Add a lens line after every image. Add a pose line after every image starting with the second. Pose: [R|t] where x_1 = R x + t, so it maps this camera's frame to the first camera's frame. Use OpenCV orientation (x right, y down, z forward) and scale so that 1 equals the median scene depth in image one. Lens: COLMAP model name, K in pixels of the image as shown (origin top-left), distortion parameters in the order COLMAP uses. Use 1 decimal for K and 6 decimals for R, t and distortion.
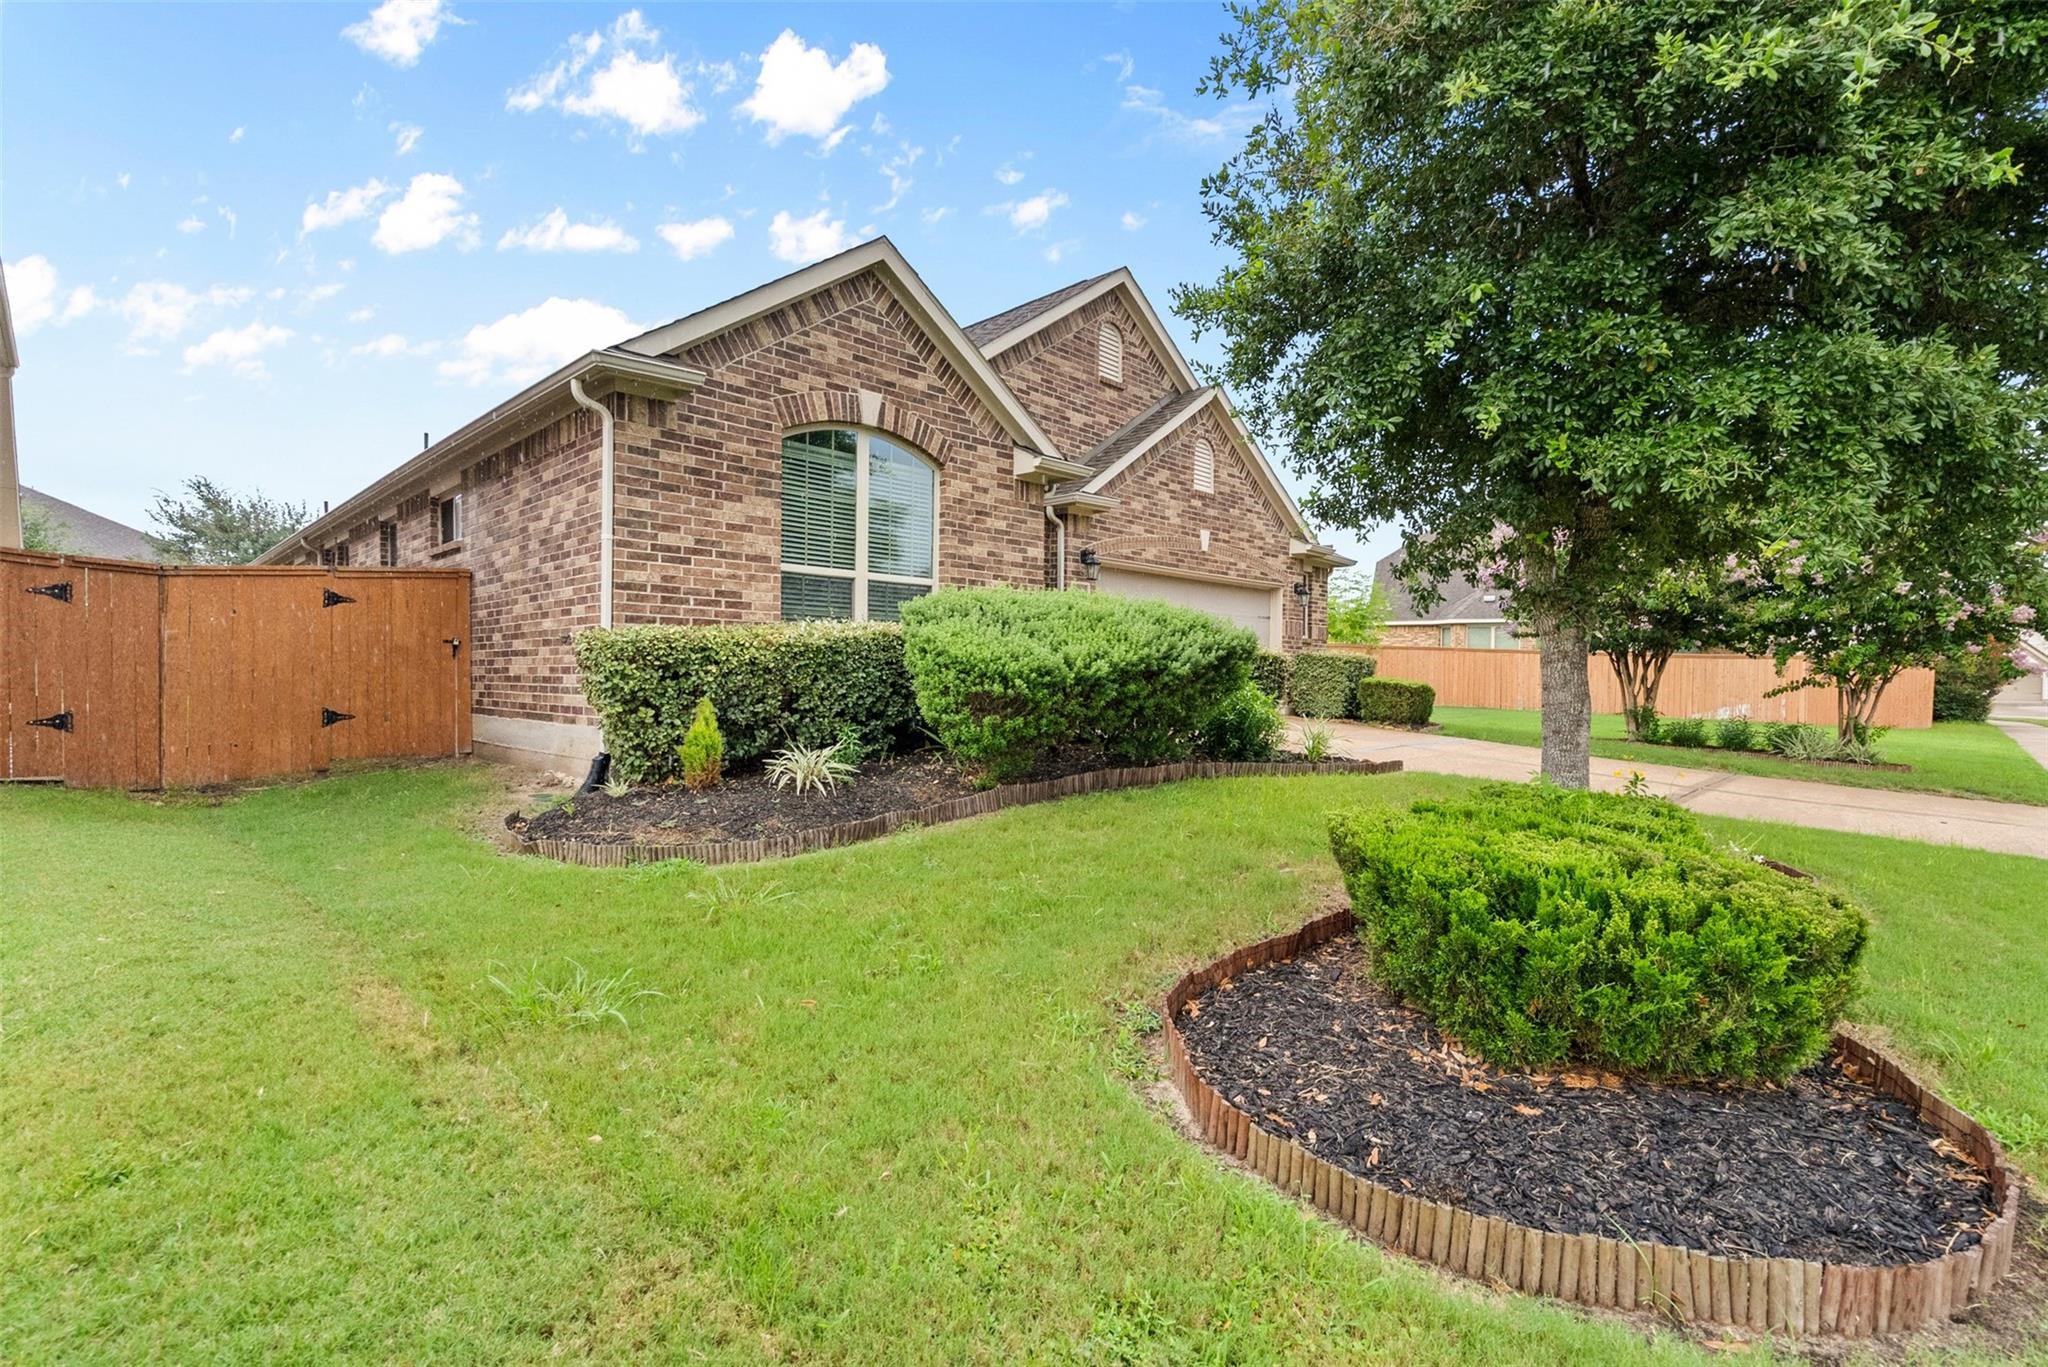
lens RADIAL K [[947.4, 0, 1028.2], [0, 947.4, 689.5], [0, 0, 1]] dist [-0.005998, 0.004926]
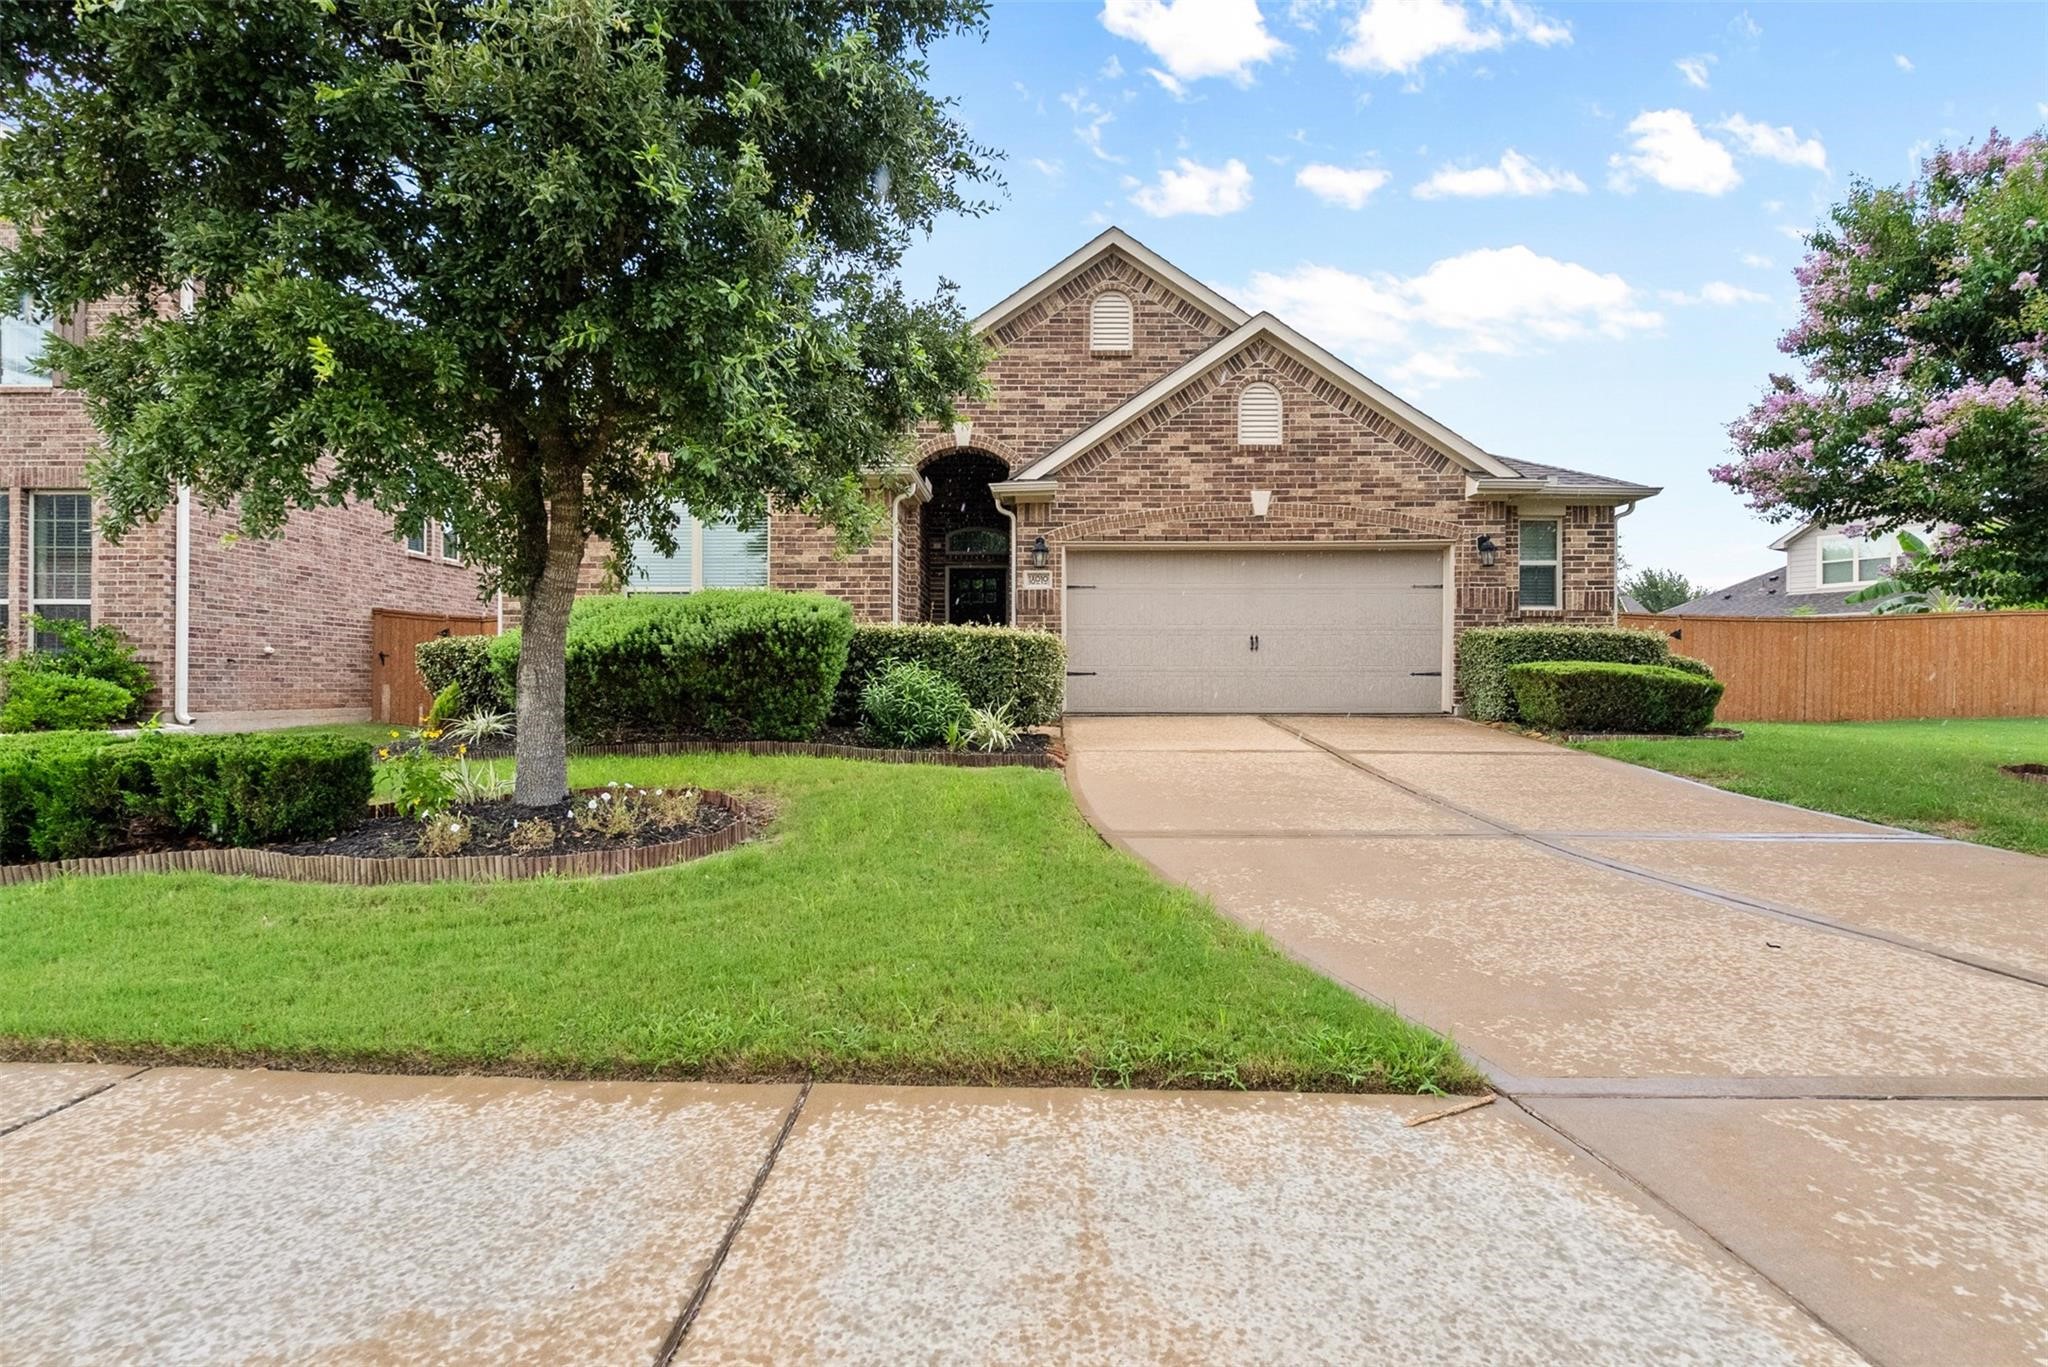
lens RADIAL K [[947.4, 0, 1023.1], [0, 947.4, 684.1], [0, 0, 1]] dist [-0.005998, 0.004926]
pose [[0.678346, -0.007098, -0.734709, 0.764775], [-0.003312, 0.999914, -0.012718, 0.016533], [0.734736, 0.011061, 0.678263, 0.325251]]
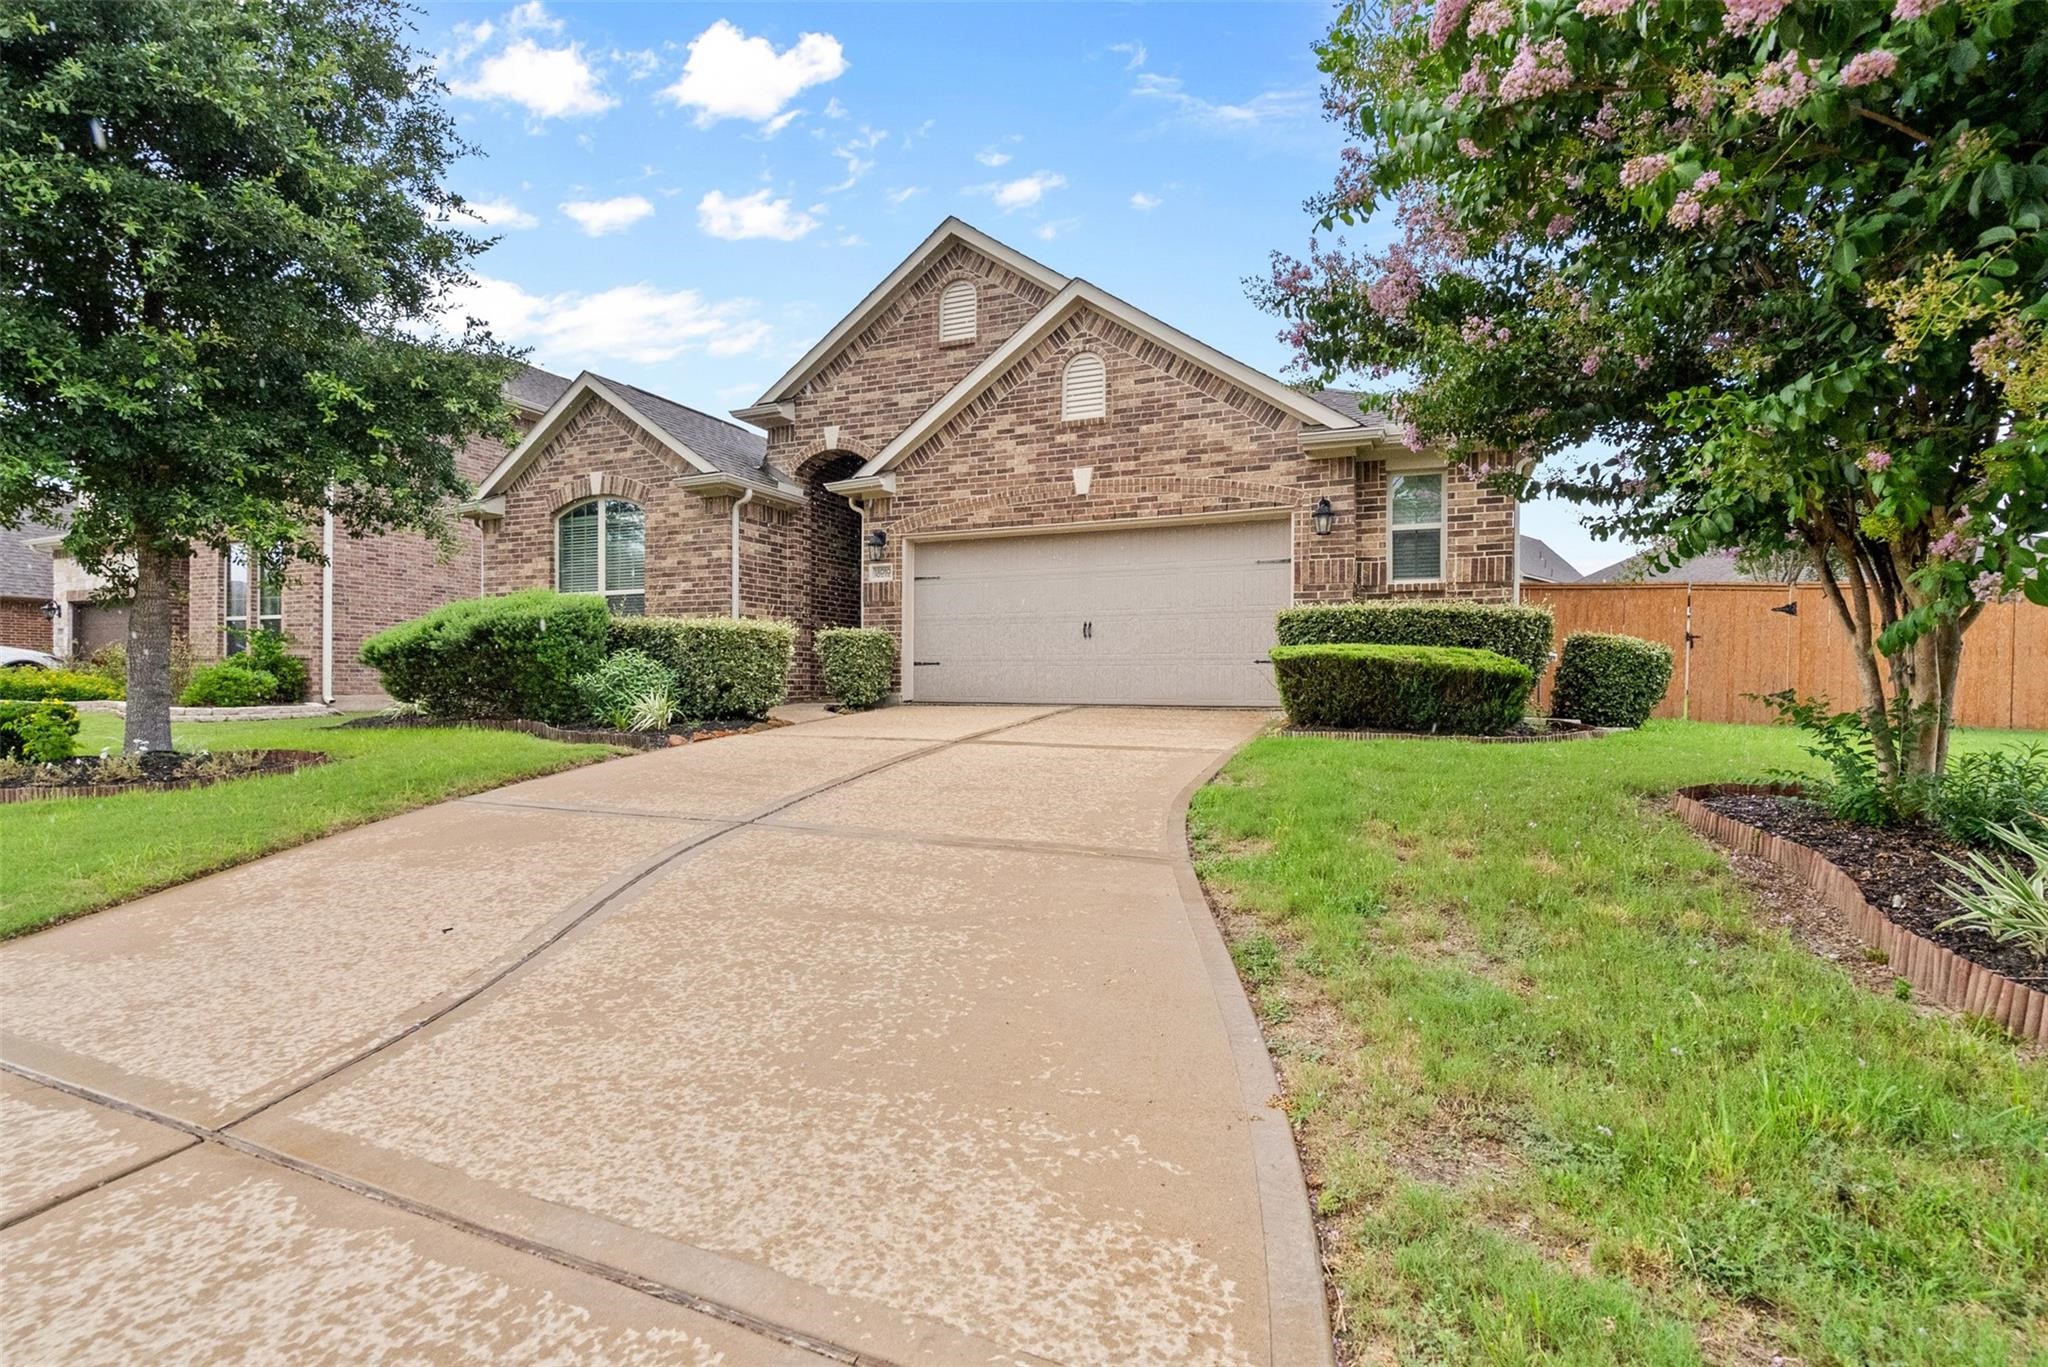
lens RADIAL K [[947.4, 0, 1023.5], [0, 947.4, 680.1], [0, 0, 1]] dist [-0.005998, 0.004926]
pose [[0.346080, -0.006891, -0.938180, 1.056013], [-0.009073, 0.999902, -0.010691, 0.020230], [0.938161, 0.012212, 0.345983, 0.794004]]
